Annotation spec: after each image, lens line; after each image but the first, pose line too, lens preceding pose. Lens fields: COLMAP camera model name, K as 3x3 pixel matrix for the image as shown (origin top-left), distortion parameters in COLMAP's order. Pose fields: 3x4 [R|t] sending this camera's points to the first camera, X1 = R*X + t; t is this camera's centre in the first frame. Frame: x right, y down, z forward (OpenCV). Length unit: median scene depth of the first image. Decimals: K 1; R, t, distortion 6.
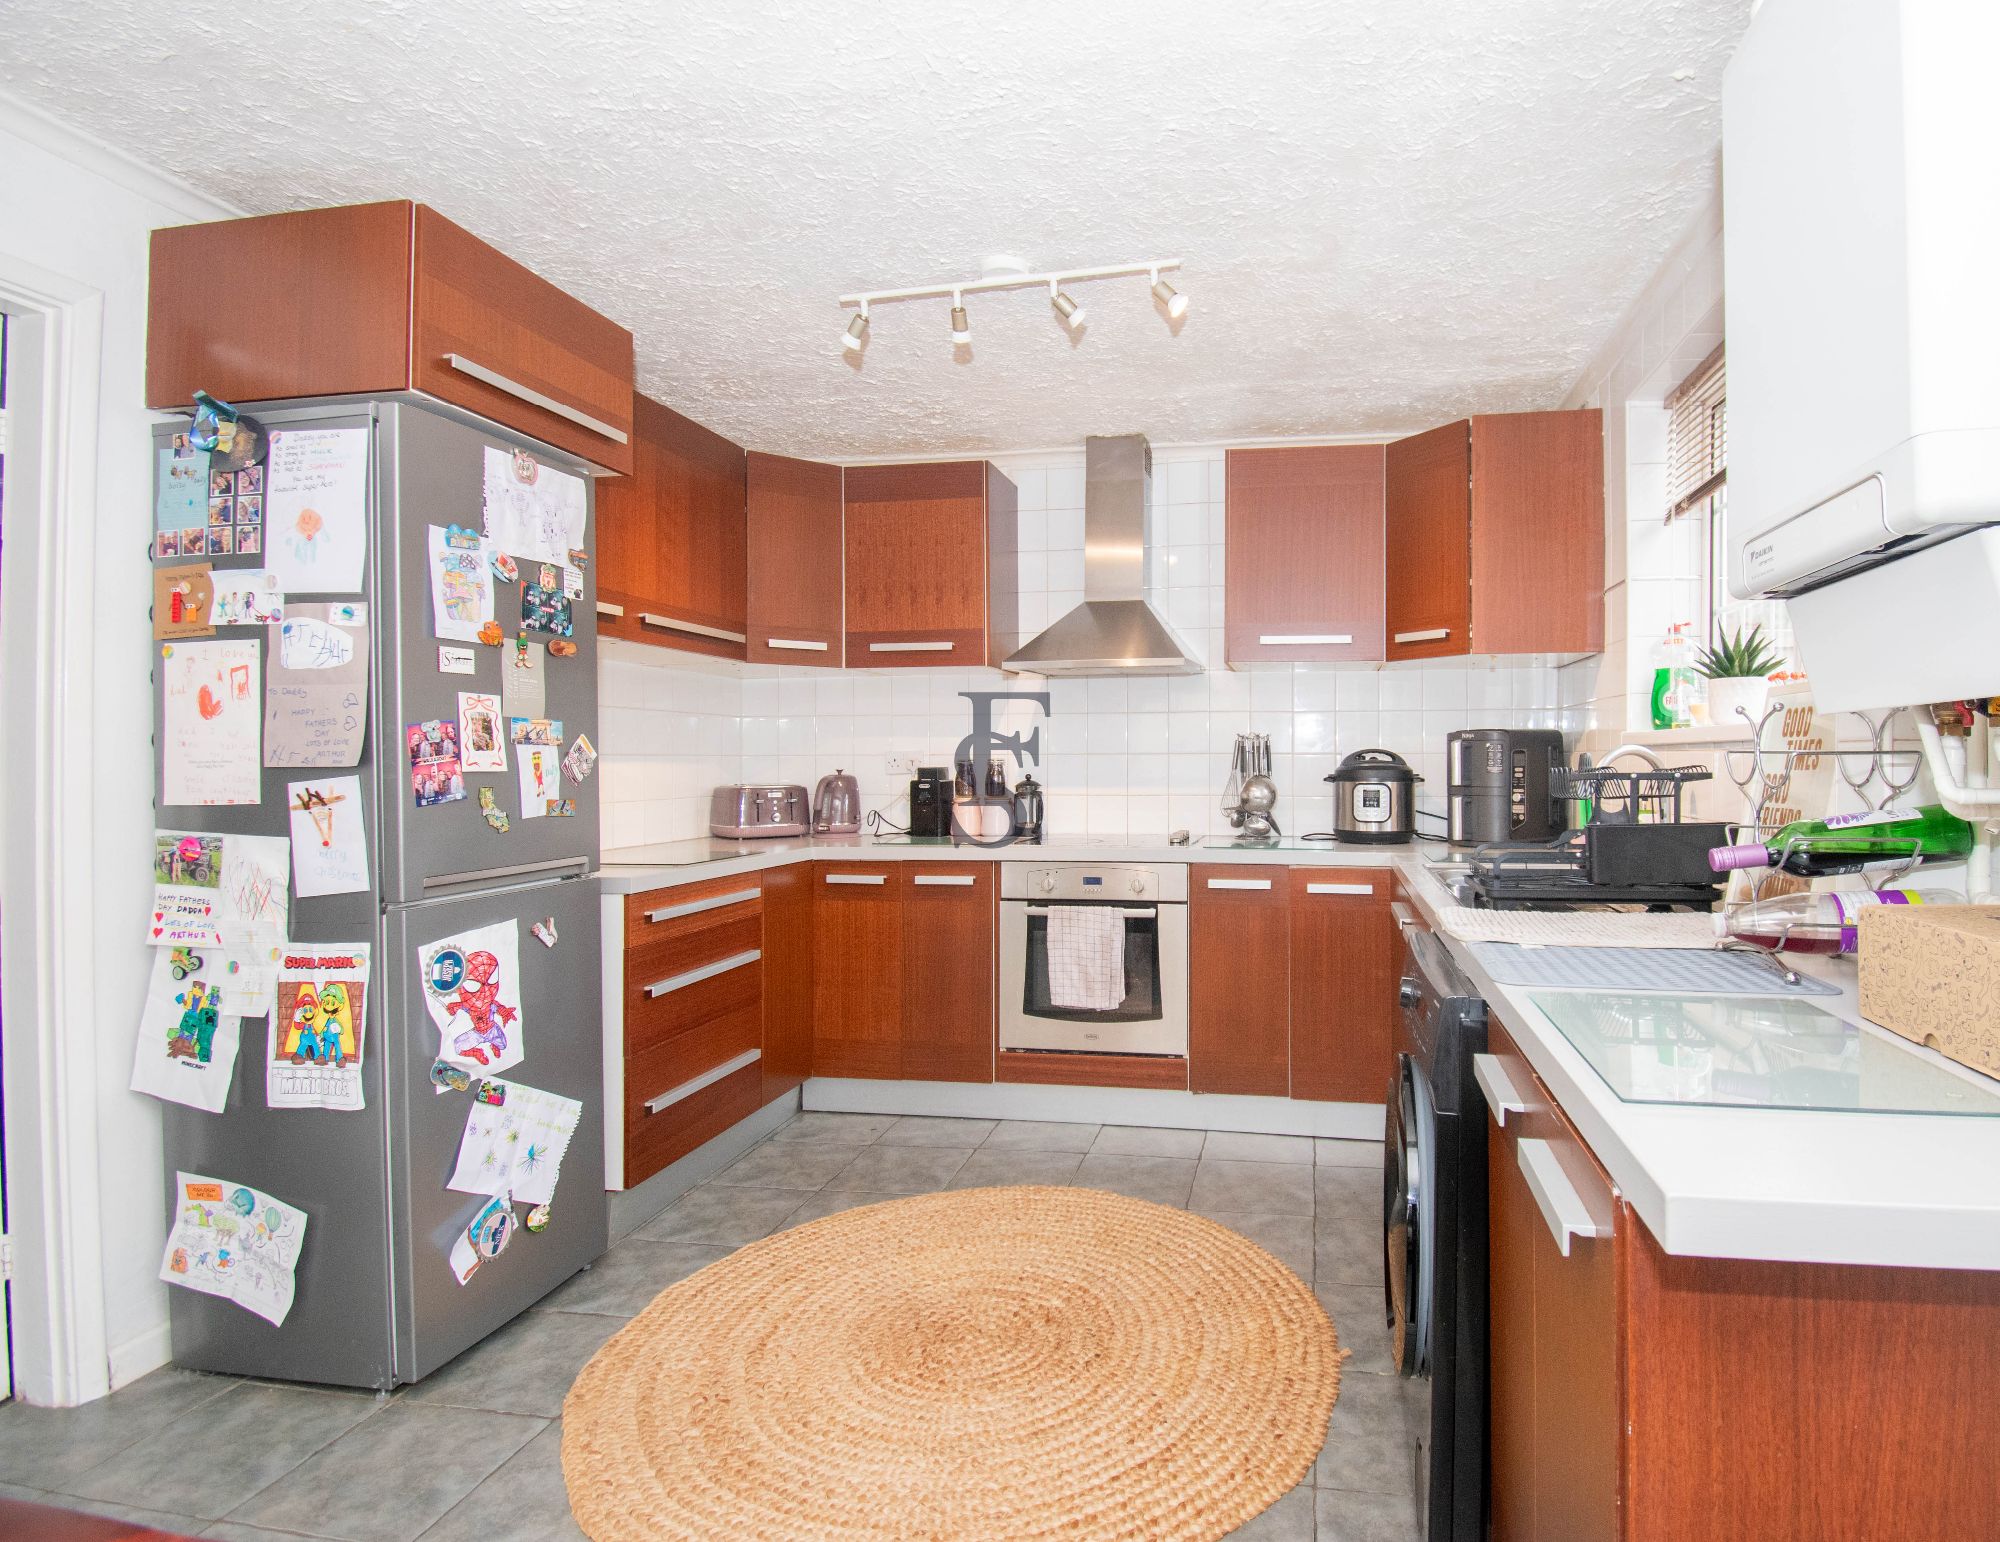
lens RADIAL K [[975.9, 0, 999.6], [0, 975.9, 751.3], [0, 0, 1]] dist [0.003760, -0.000140]
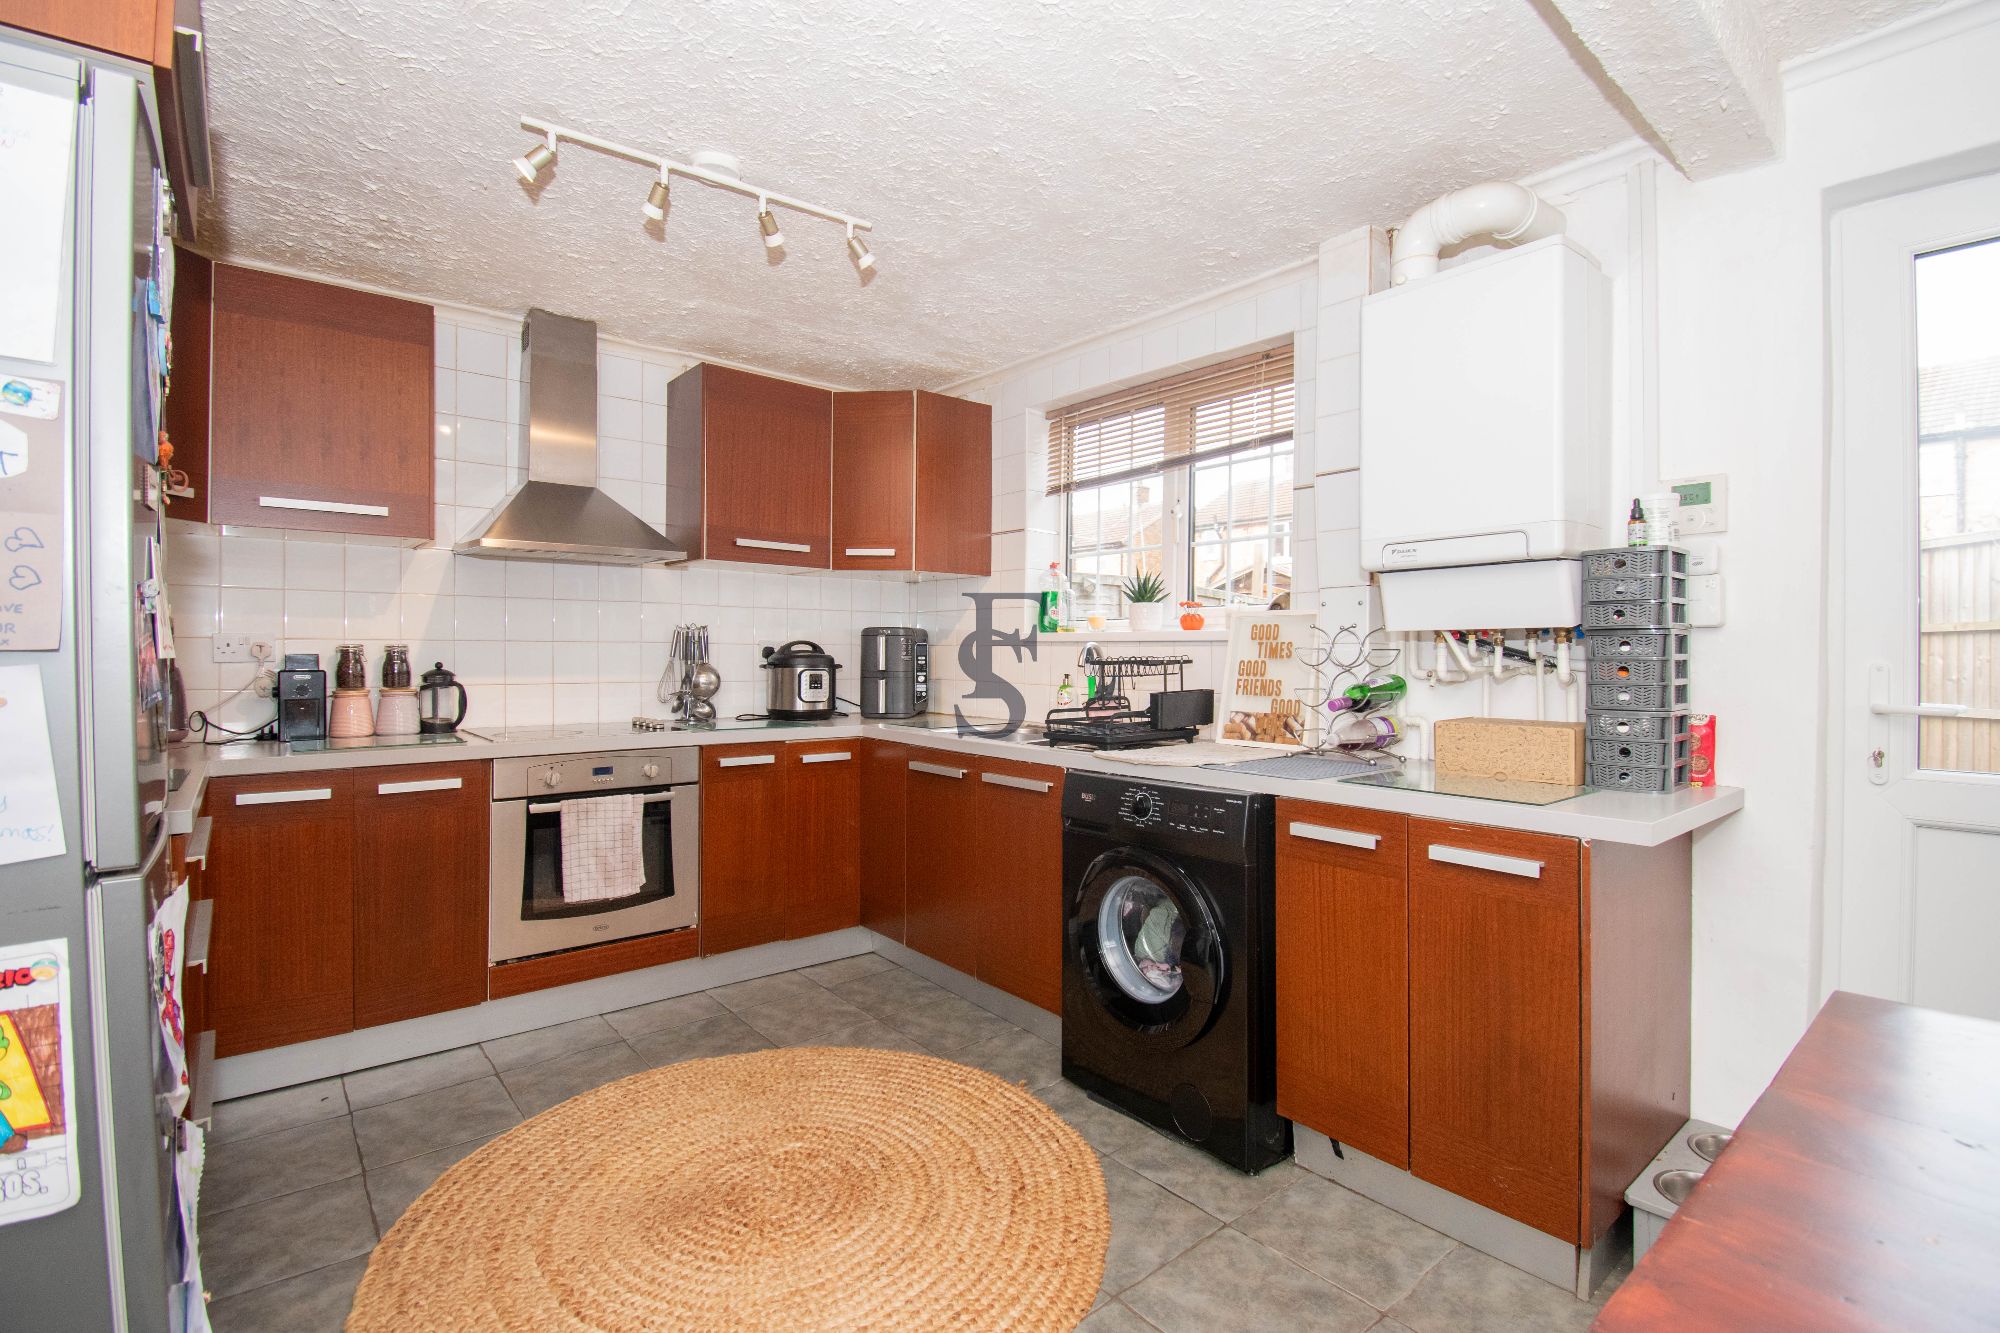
lens RADIAL K [[892.1, 0, 1001.5], [0, 892.1, 654.4], [0, 0, 1]] dist [0.010491, -0.020853]
pose [[0.678976, 0.003513, 0.734152, -0.304215], [-0.014031, 0.999868, 0.008191, 0.001865], [-0.734027, -0.015862, 0.678935, 0.091826]]
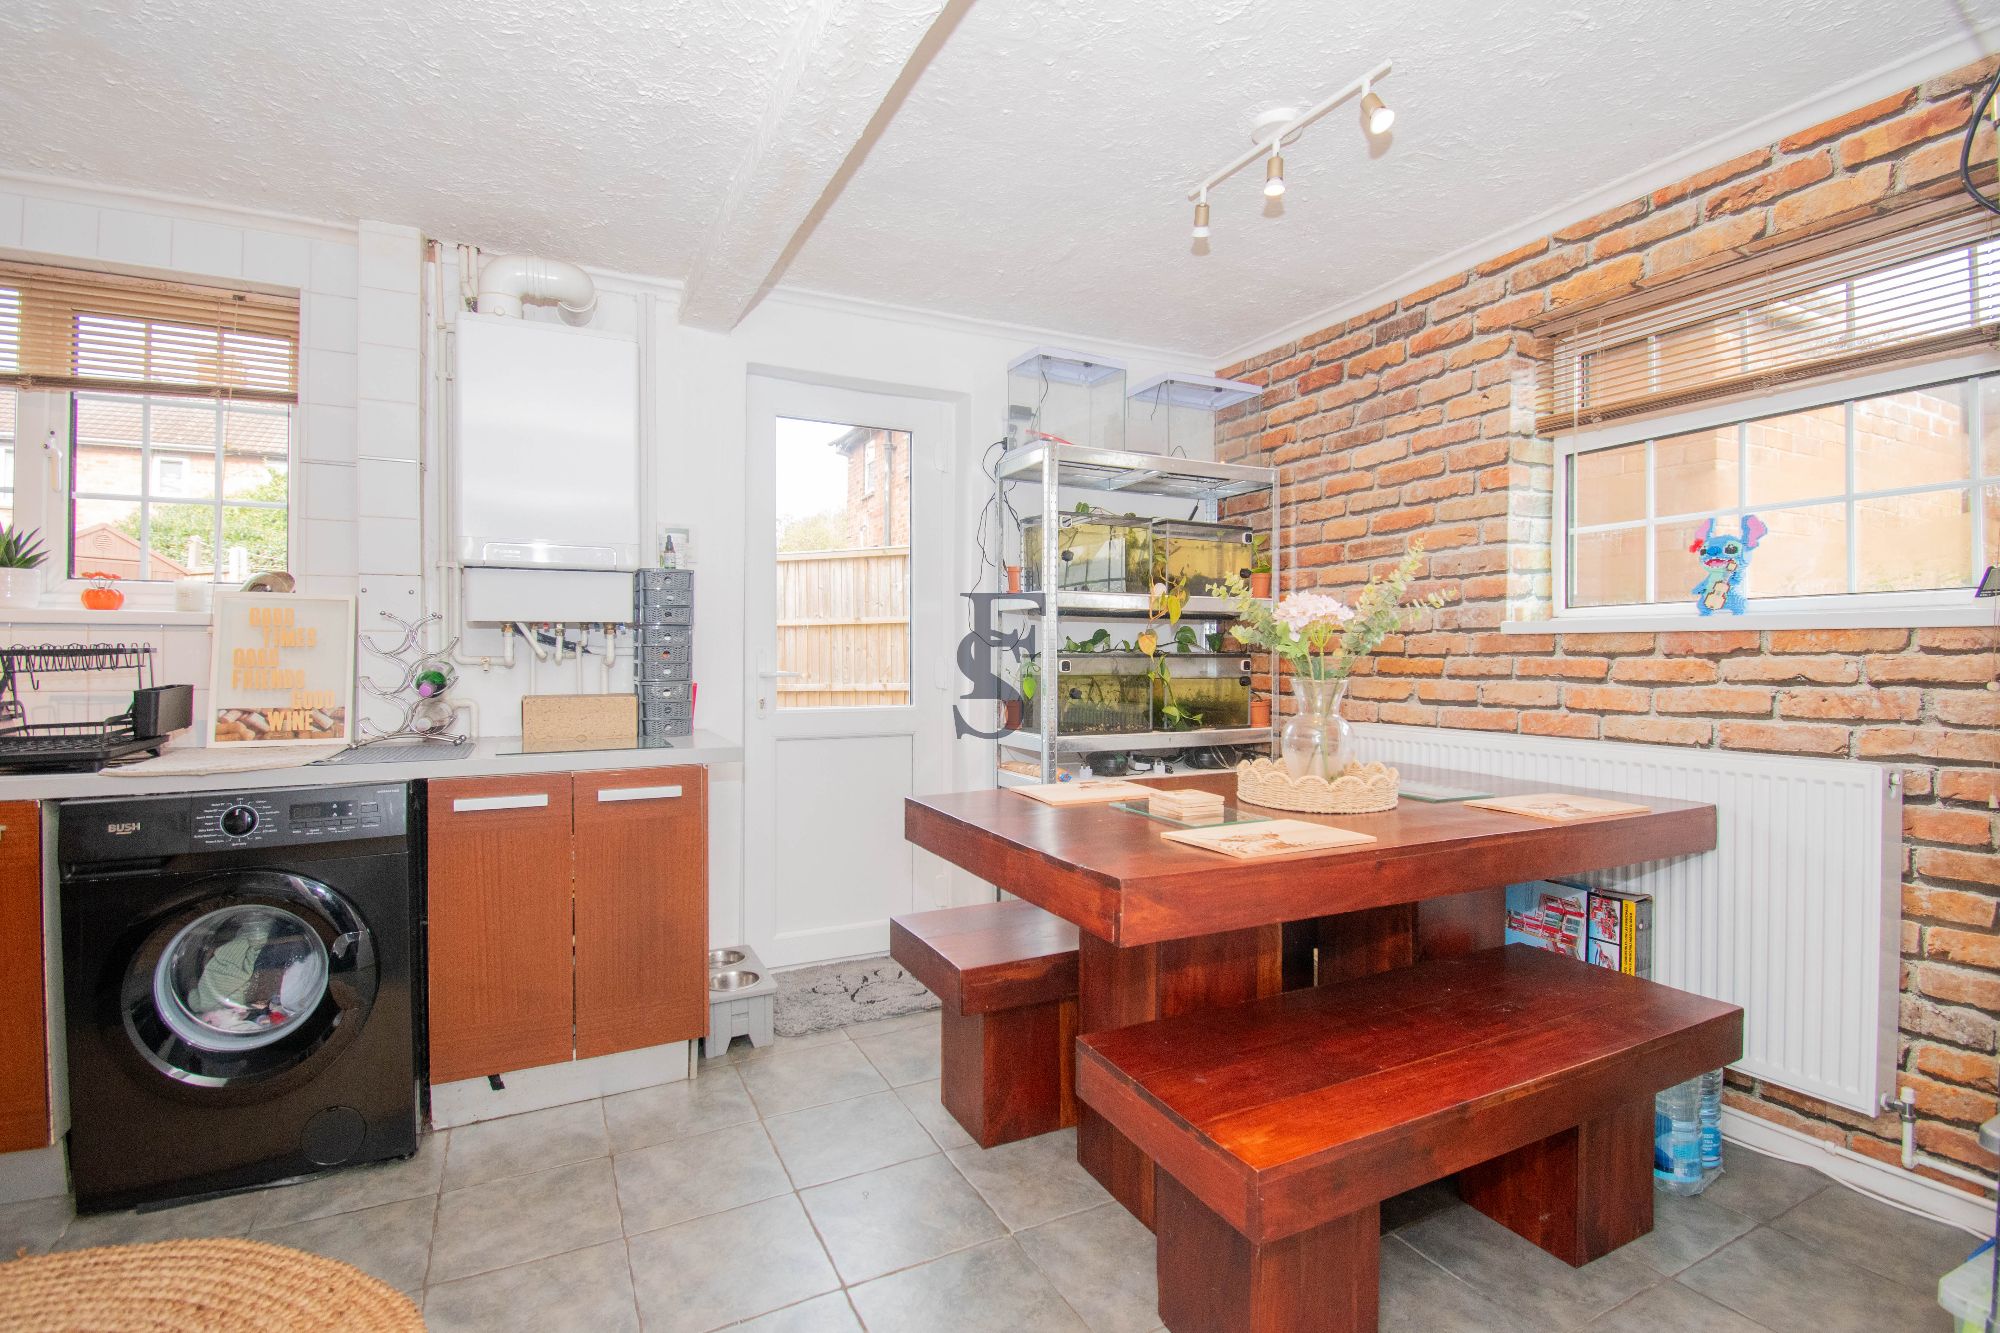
lens RADIAL K [[892.1, 0, 1001.5], [0, 892.1, 654.4], [0, 0, 1]] dist [0.010491, -0.020853]
pose [[-0.547411, -0.005943, 0.836843, -0.440657], [-0.011927, 0.999929, -0.000700, 0.007572], [-0.836779, -0.010365, -0.547443, 0.319581]]
